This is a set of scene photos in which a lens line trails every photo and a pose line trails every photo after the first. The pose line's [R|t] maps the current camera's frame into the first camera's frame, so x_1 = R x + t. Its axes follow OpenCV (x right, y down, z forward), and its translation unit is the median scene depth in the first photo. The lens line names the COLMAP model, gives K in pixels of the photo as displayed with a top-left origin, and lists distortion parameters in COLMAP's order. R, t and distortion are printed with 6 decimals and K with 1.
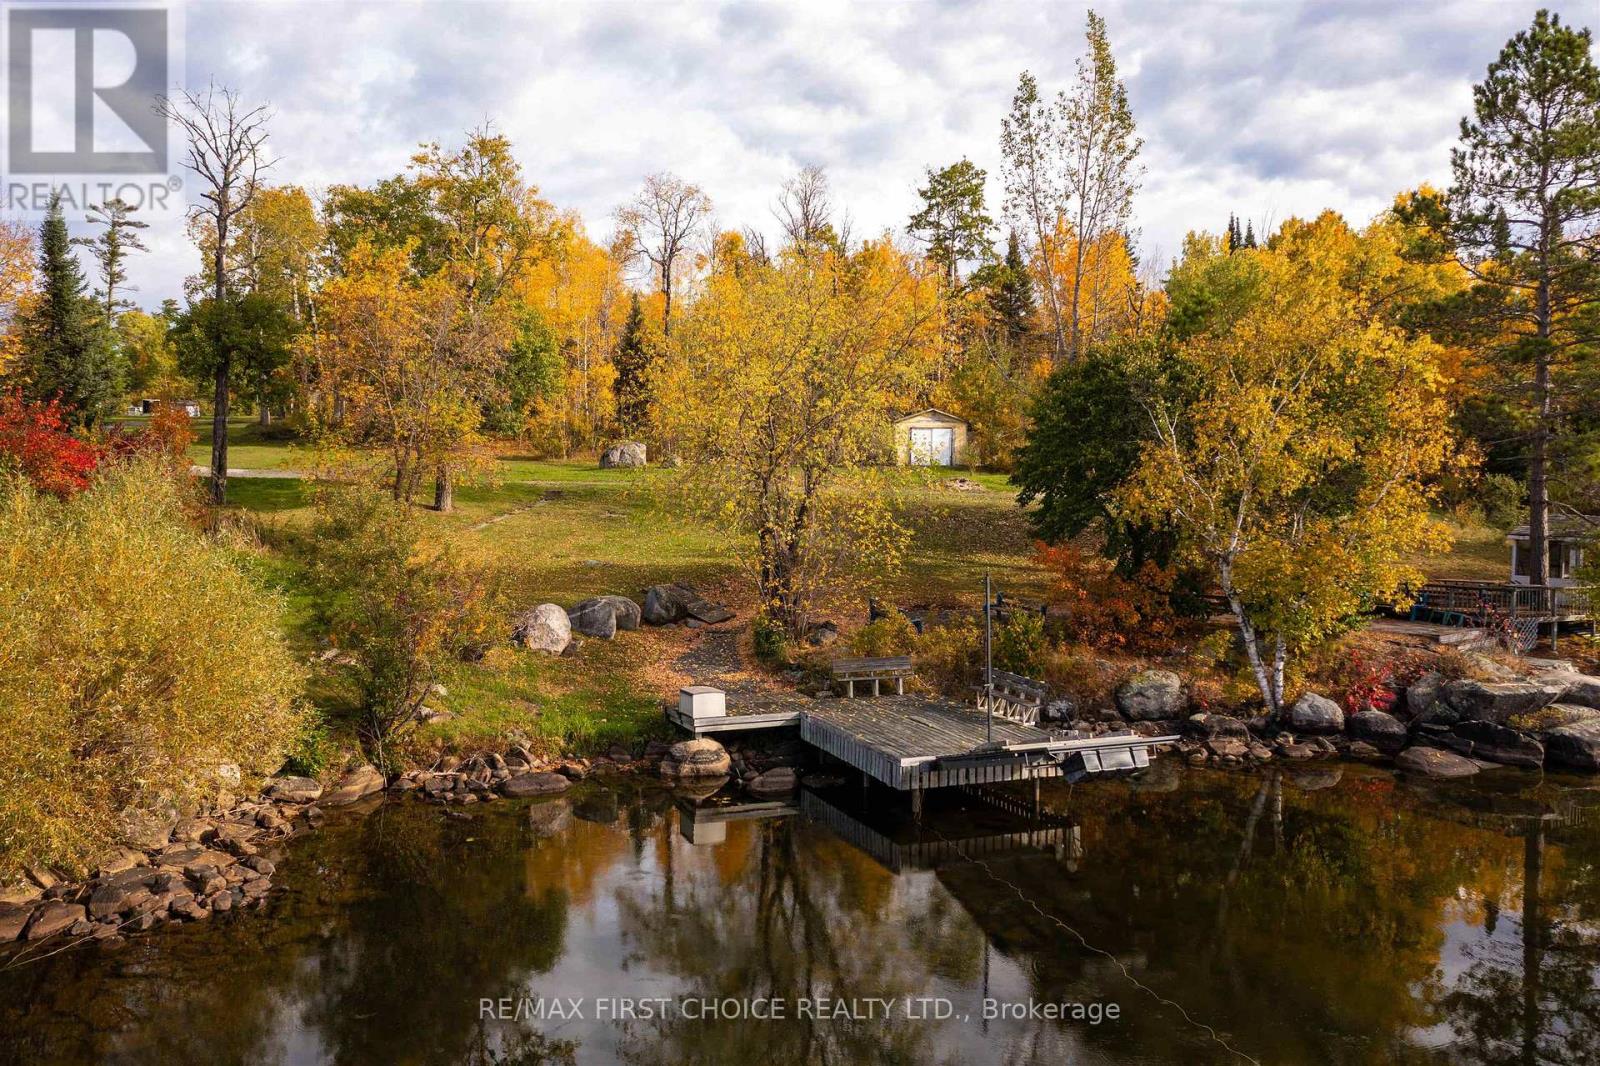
lens RADIAL K [[1255.9, 0, 800.0], [0, 1255.9, 533.0], [0, 0, 1]] dist [-0.025706, 0.033973]
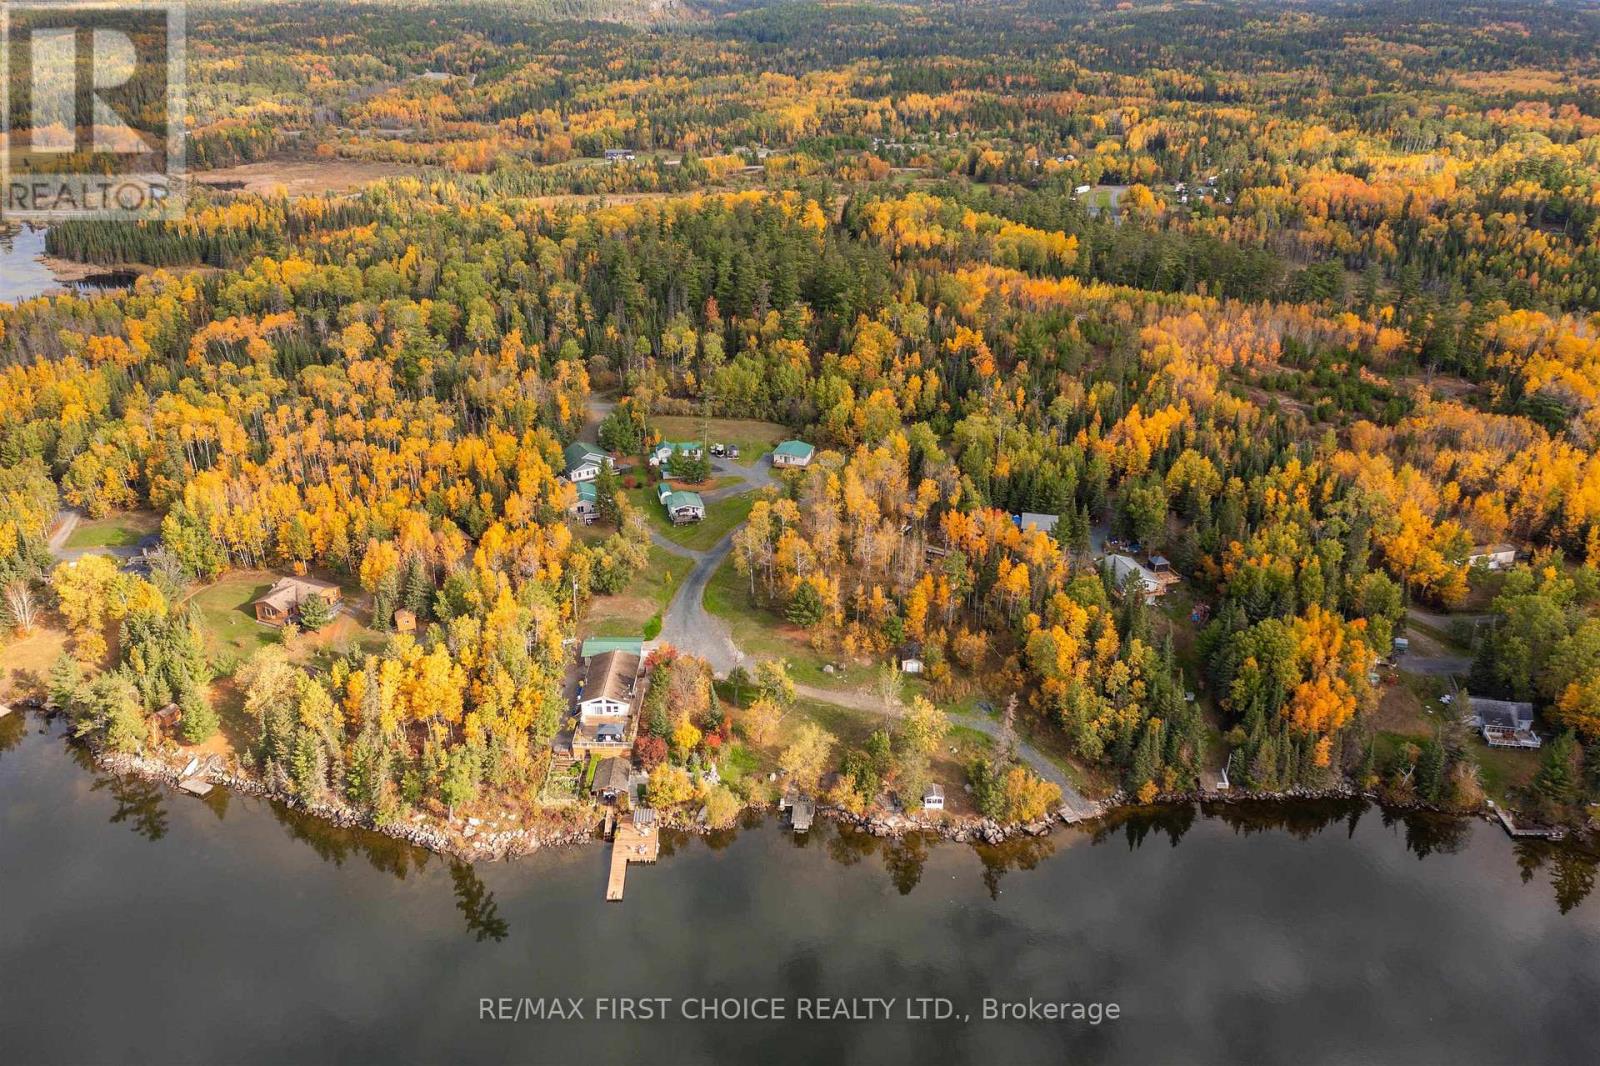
lens RADIAL K [[1255.2, 0, 793.7], [0, 1255.2, 536.9], [0, 0, 1]] dist [-0.030978, 0.048313]
pose [[0.913215, 0.173934, -0.368492, 2.630089], [-0.017056, 0.919844, 0.391913, -4.534876], [0.407122, -0.351616, 0.842982, -5.170761]]
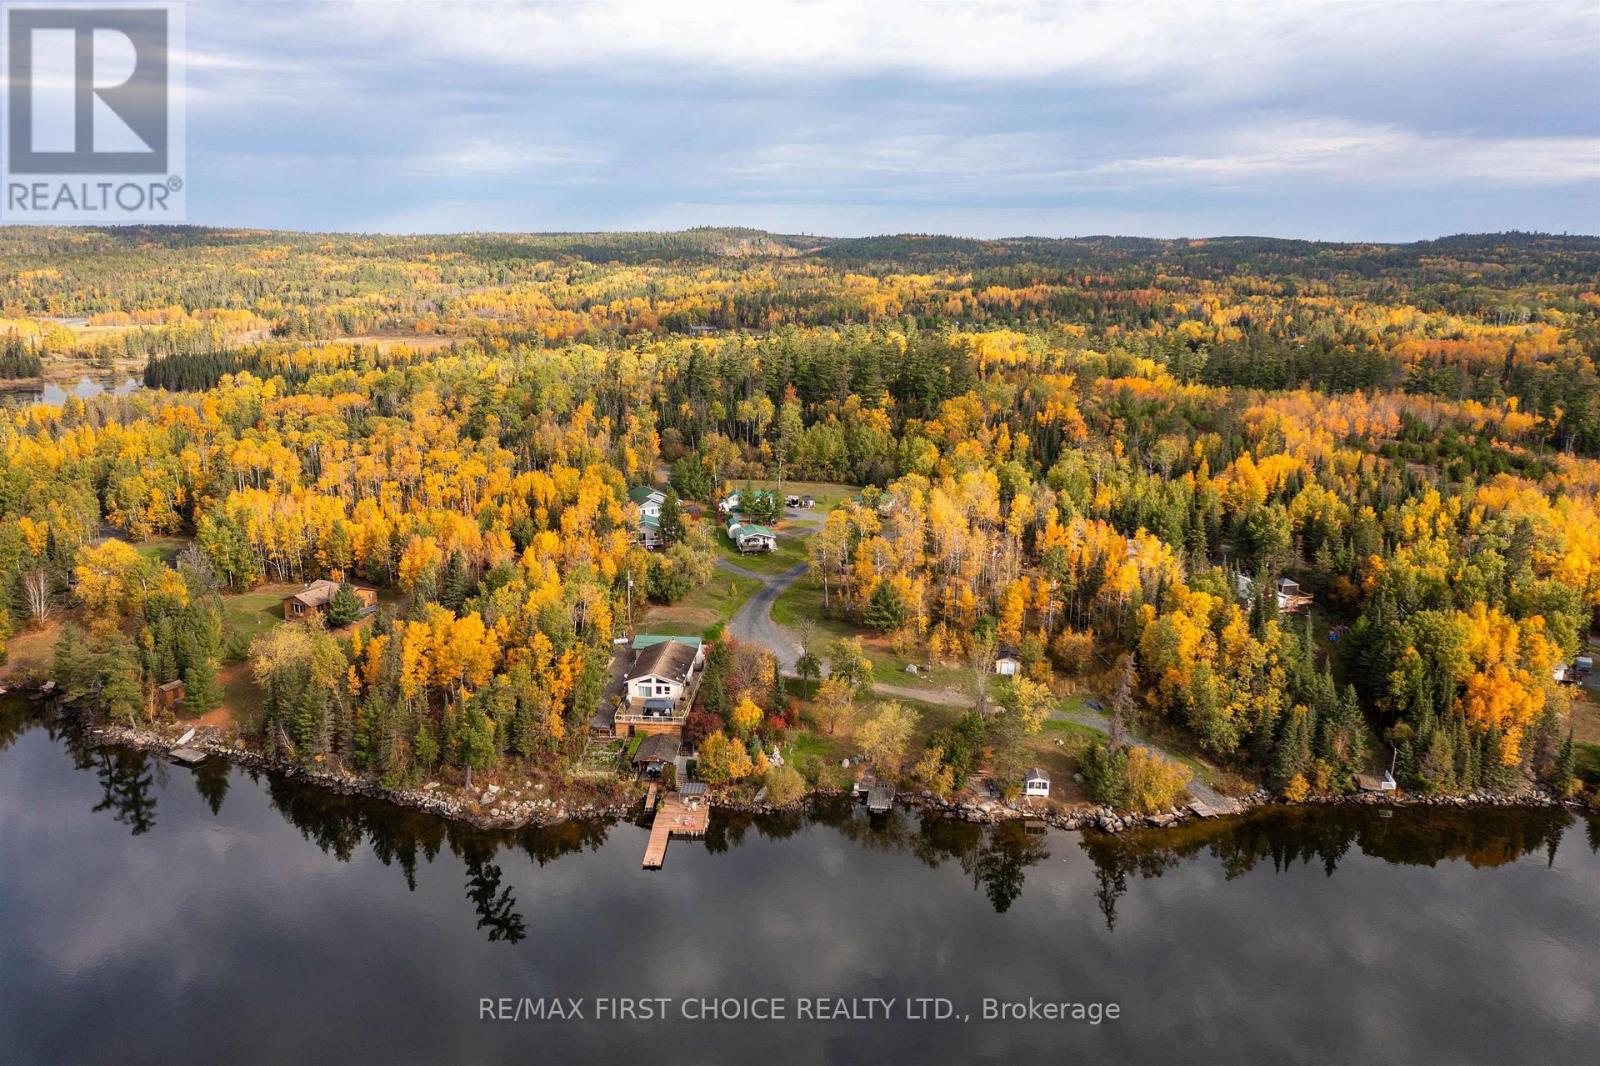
lens RADIAL K [[1255.2, 0, 793.7], [0, 1255.2, 536.9], [0, 0, 1]] dist [-0.030978, 0.048313]
pose [[0.885149, 0.113910, -0.451150, 2.509035], [-0.019078, 0.977641, 0.209413, -2.582172], [0.464917, -0.176755, 0.867531, -4.837056]]
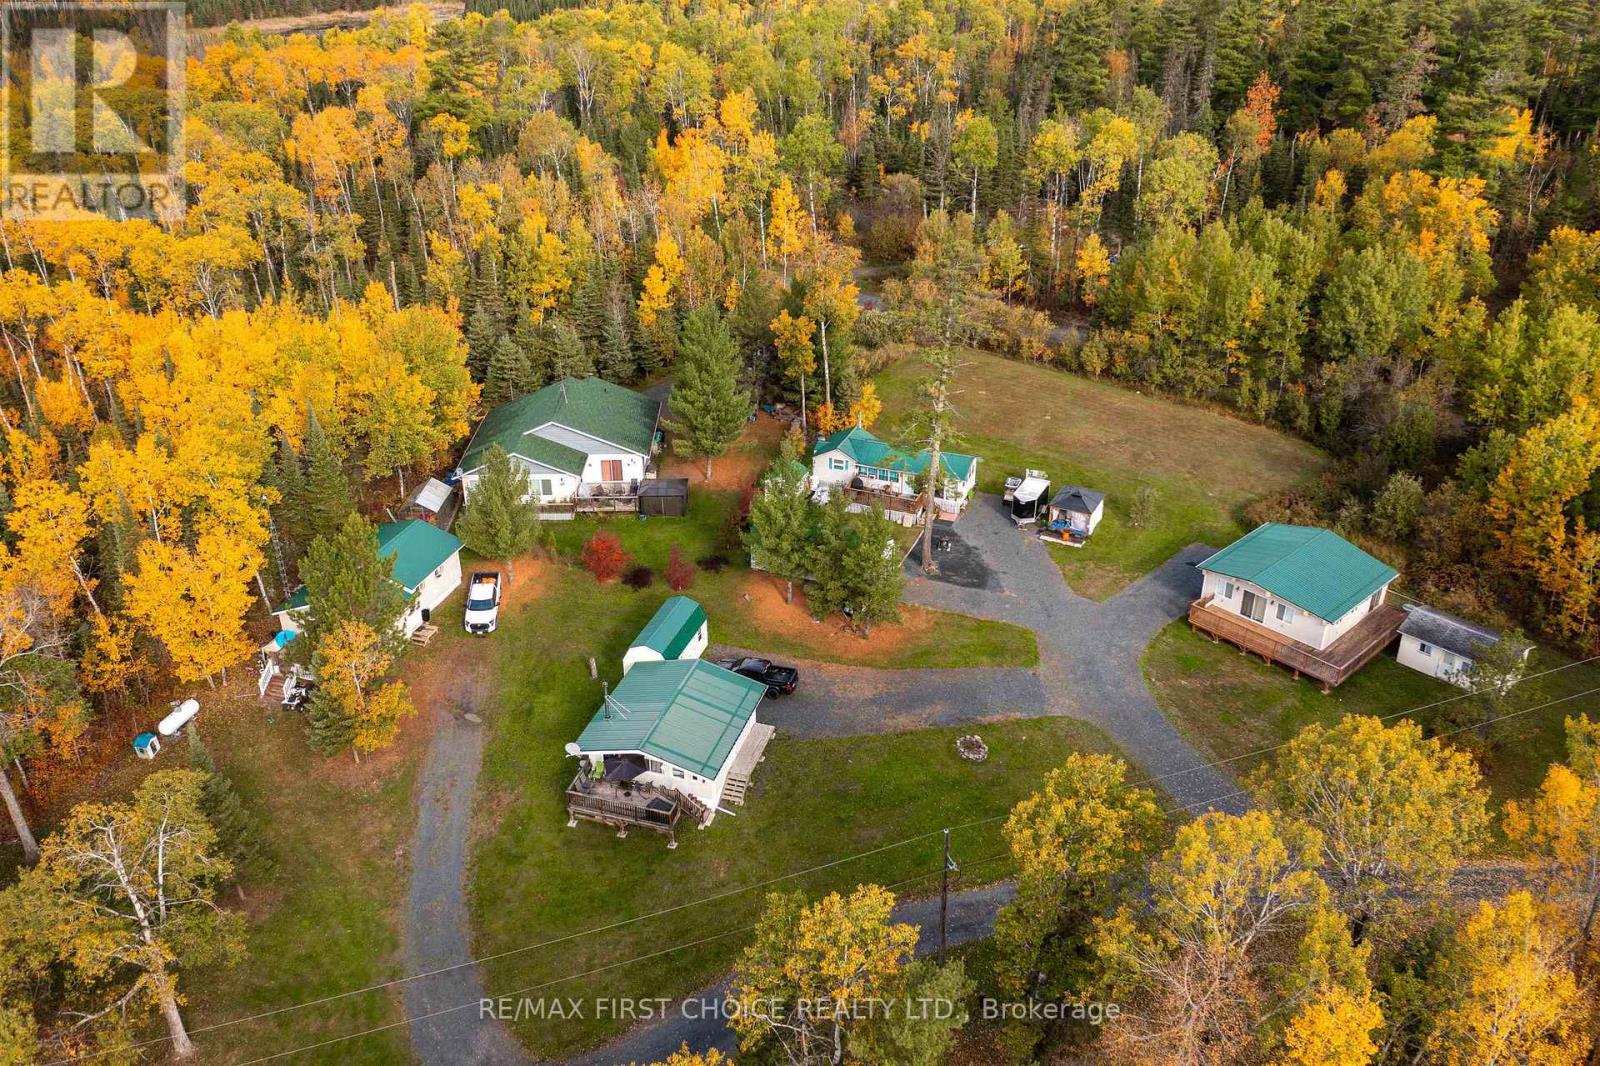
lens RADIAL K [[1262.4, 0, 795.5], [0, 1262.4, 537.1], [0, 0, 1]] dist [-0.022463, 0.033495]
pose [[0.574066, 0.383213, -0.723599, -0.539484], [-0.024988, 0.891509, 0.452313, -1.936410], [0.818428, -0.241577, 0.521361, 2.821113]]
